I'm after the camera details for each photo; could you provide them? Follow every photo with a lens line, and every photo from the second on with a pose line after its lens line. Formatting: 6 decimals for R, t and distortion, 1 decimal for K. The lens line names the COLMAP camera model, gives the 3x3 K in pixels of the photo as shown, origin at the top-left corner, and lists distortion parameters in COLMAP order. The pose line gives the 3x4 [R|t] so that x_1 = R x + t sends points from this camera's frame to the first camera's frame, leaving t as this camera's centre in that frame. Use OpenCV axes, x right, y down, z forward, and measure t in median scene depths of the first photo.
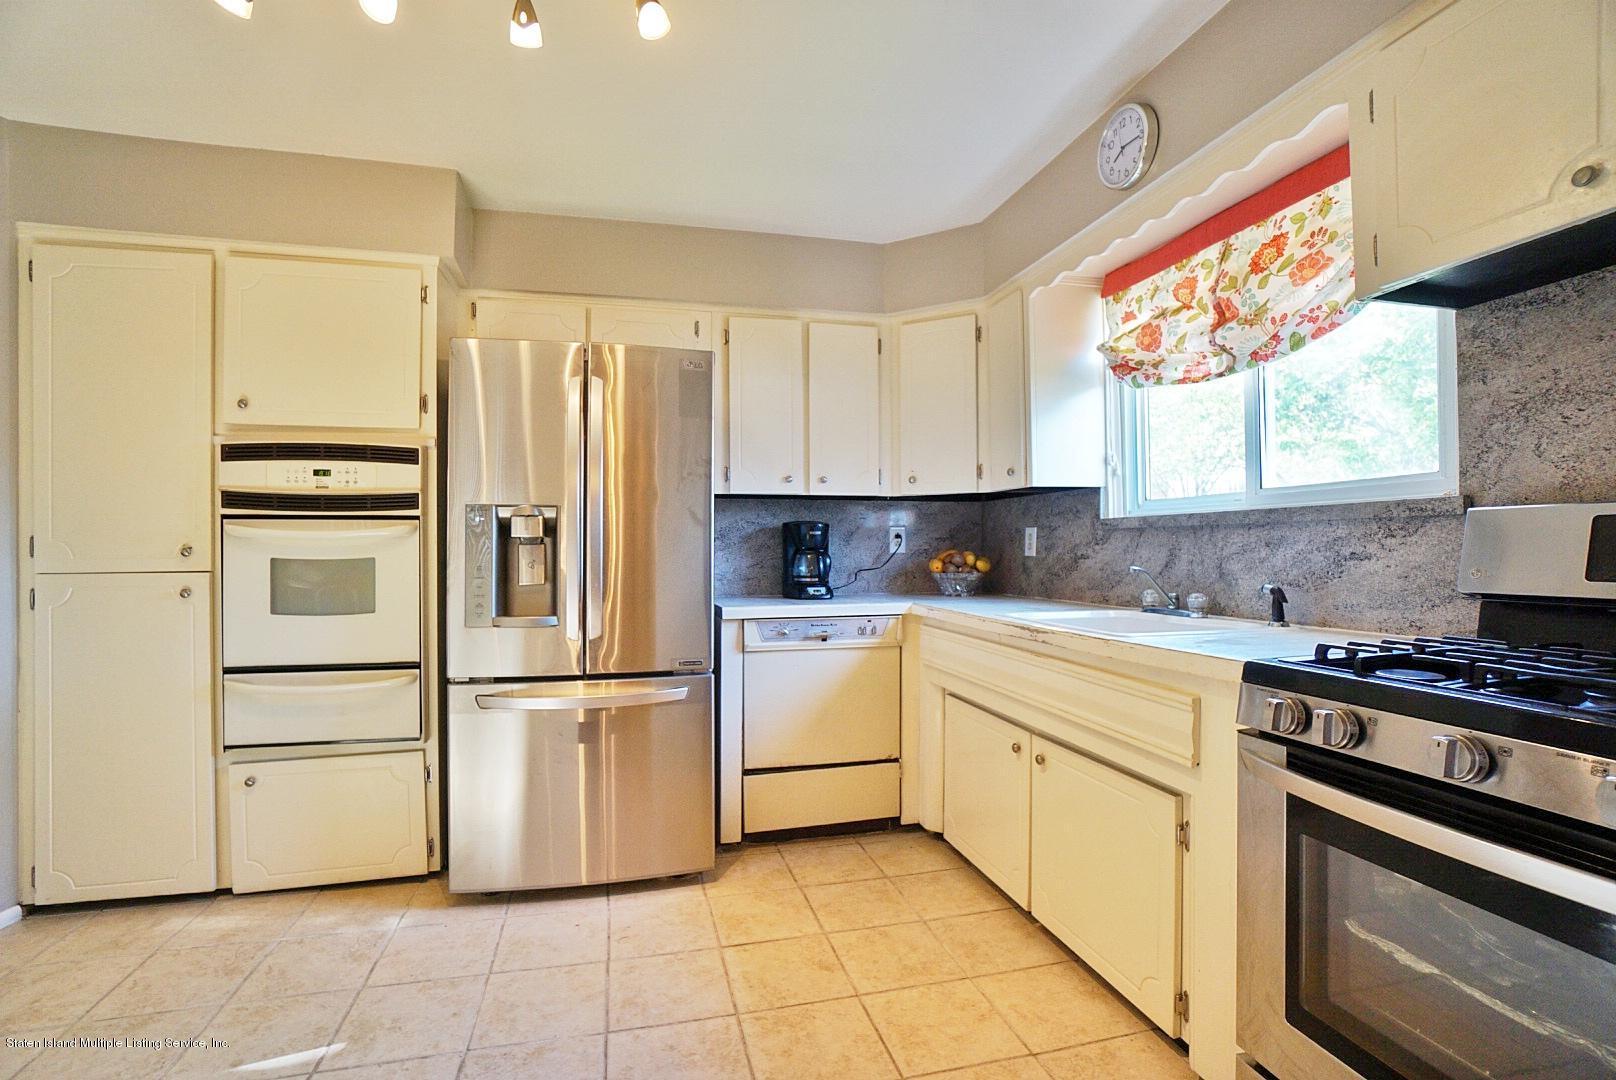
lens RADIAL K [[717.0, 0, 822.0], [0, 717.0, 543.0], [0, 0, 1]] dist [-0.042247, 0.013735]
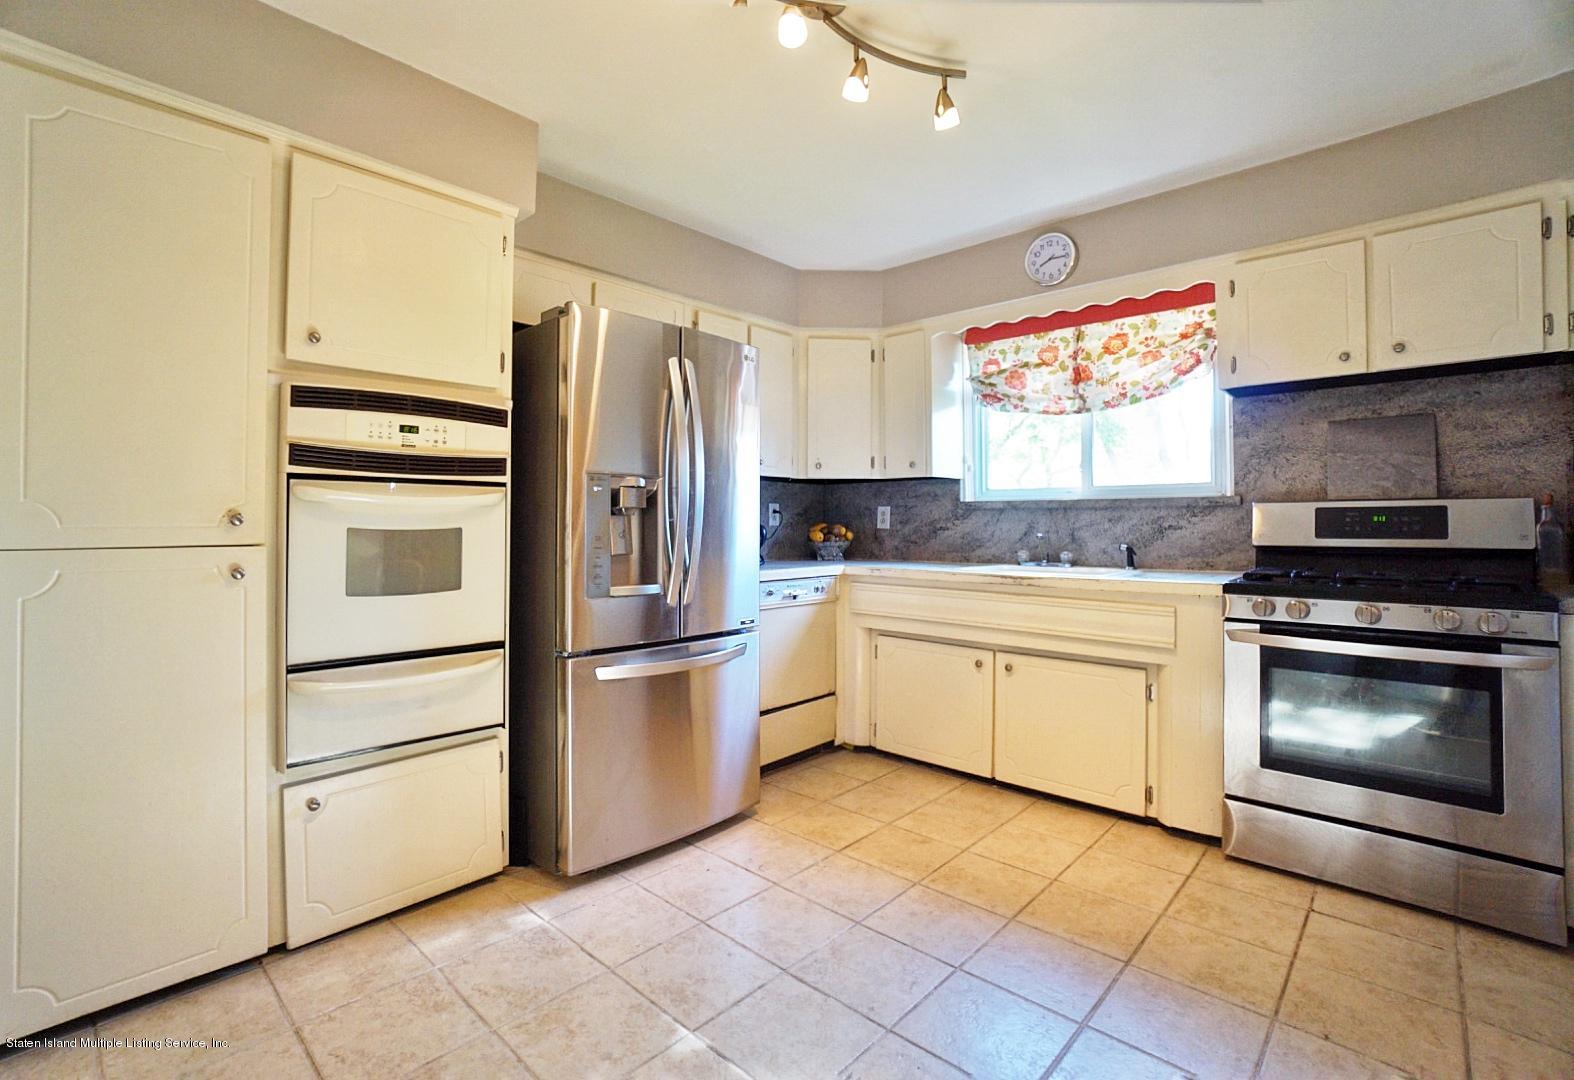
lens RADIAL K [[675.0, 0, 795.9], [0, 675.0, 505.4], [0, 0, 1]] dist [-0.035231, 0.006322]
pose [[0.853187, 0.019024, 0.521257, -0.725137], [-0.009434, 0.999734, -0.021045, 0.006482], [-0.521519, 0.013038, 0.853140, 0.053495]]
